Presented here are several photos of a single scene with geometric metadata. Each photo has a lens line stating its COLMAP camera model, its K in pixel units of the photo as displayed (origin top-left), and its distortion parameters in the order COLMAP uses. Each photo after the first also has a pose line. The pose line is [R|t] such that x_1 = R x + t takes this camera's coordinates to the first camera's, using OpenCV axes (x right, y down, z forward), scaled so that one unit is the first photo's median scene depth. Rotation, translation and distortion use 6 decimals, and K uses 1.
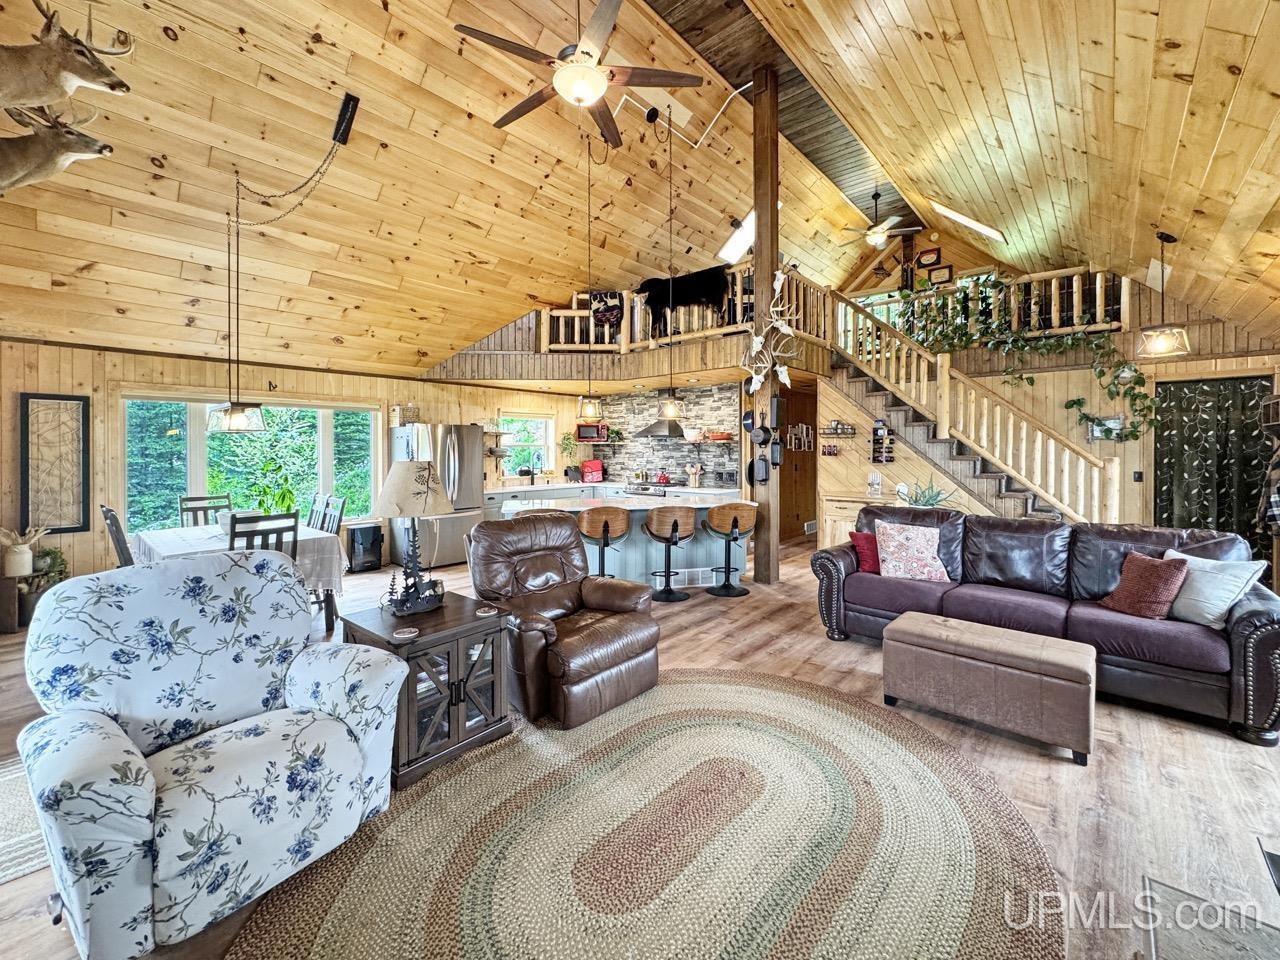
lens RADIAL K [[513.7, 0, 638.8], [0, 513.7, 478.9], [0, 0, 1]] dist [-0.003804, 0.000397]
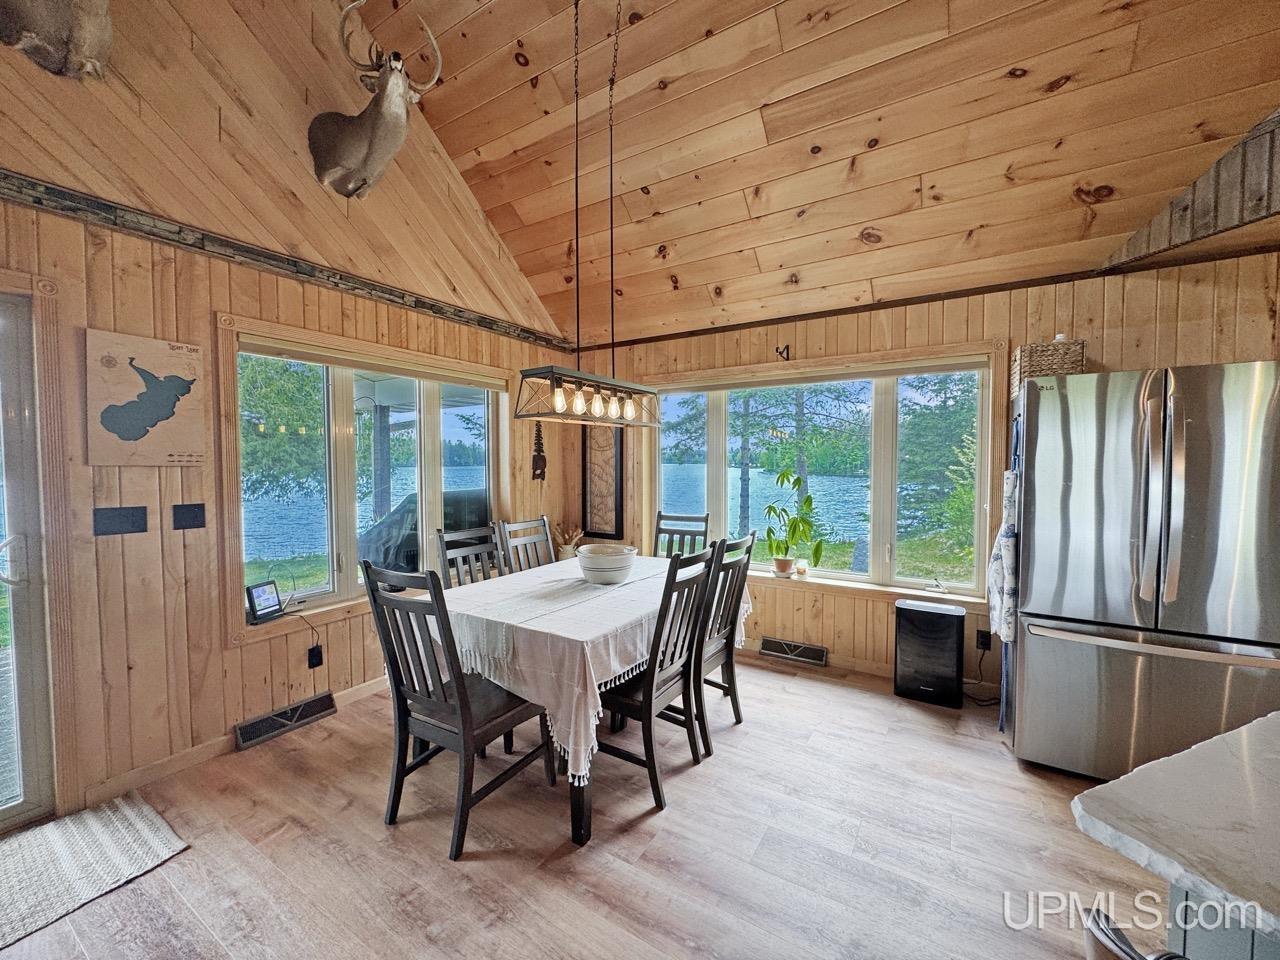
lens RADIAL K [[513.7, 0, 638.8], [0, 513.7, 478.9], [0, 0, 1]] dist [-0.003804, 0.000397]
pose [[0.163029, 0.032708, -0.986079, -0.124683], [-0.054094, 0.998243, 0.024168, -0.032572], [0.985137, 0.049401, 0.164512, 0.790919]]
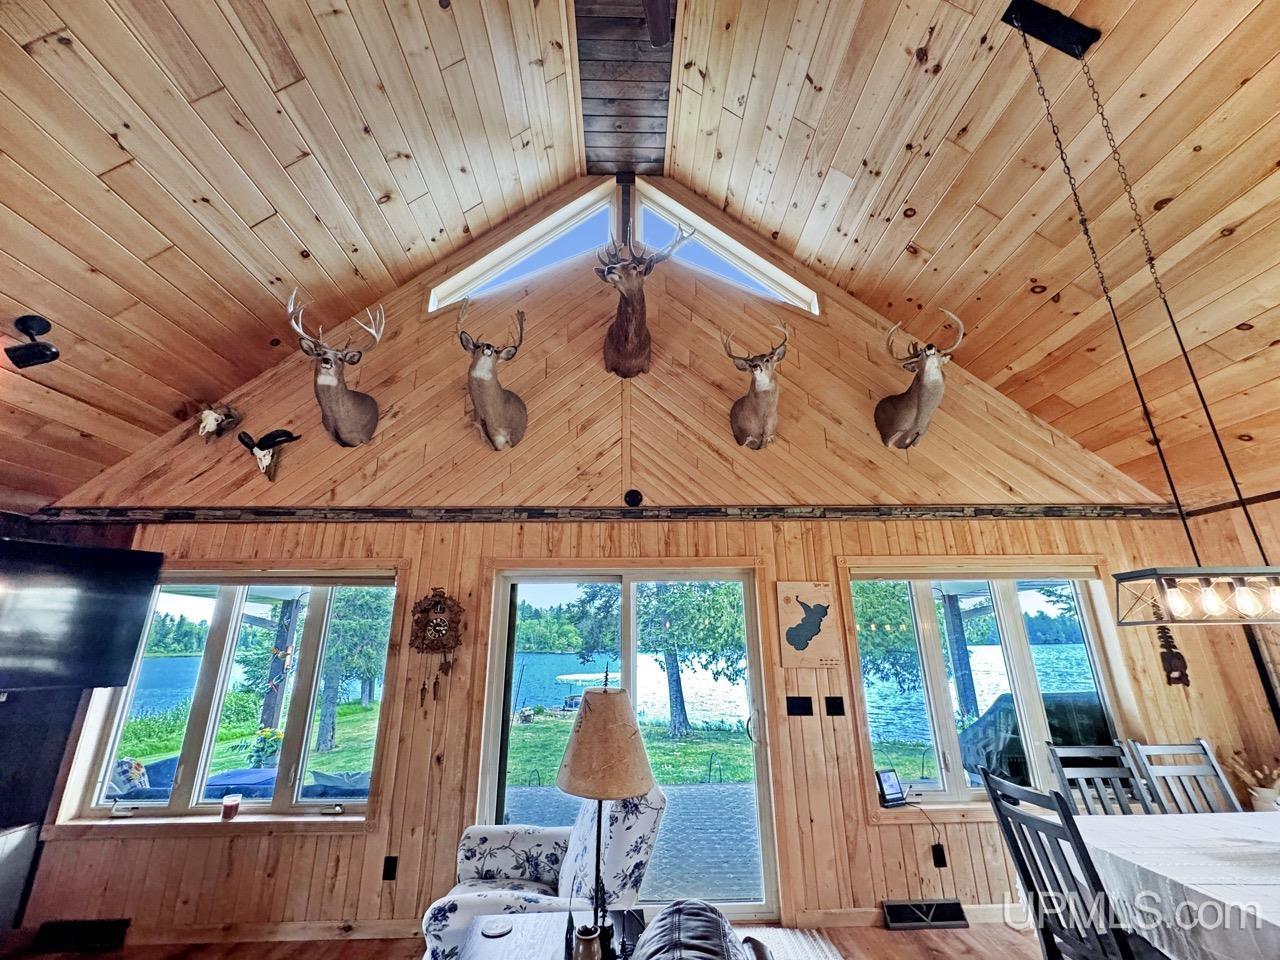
lens RADIAL K [[513.7, 0, 638.8], [0, 513.7, 478.9], [0, 0, 1]] dist [-0.003804, 0.000397]
pose [[-0.731555, -0.200917, -0.651506, 0.006147], [-0.031177, 0.964451, -0.262417, -0.063015], [0.681070, -0.171661, -0.711812, 0.807982]]
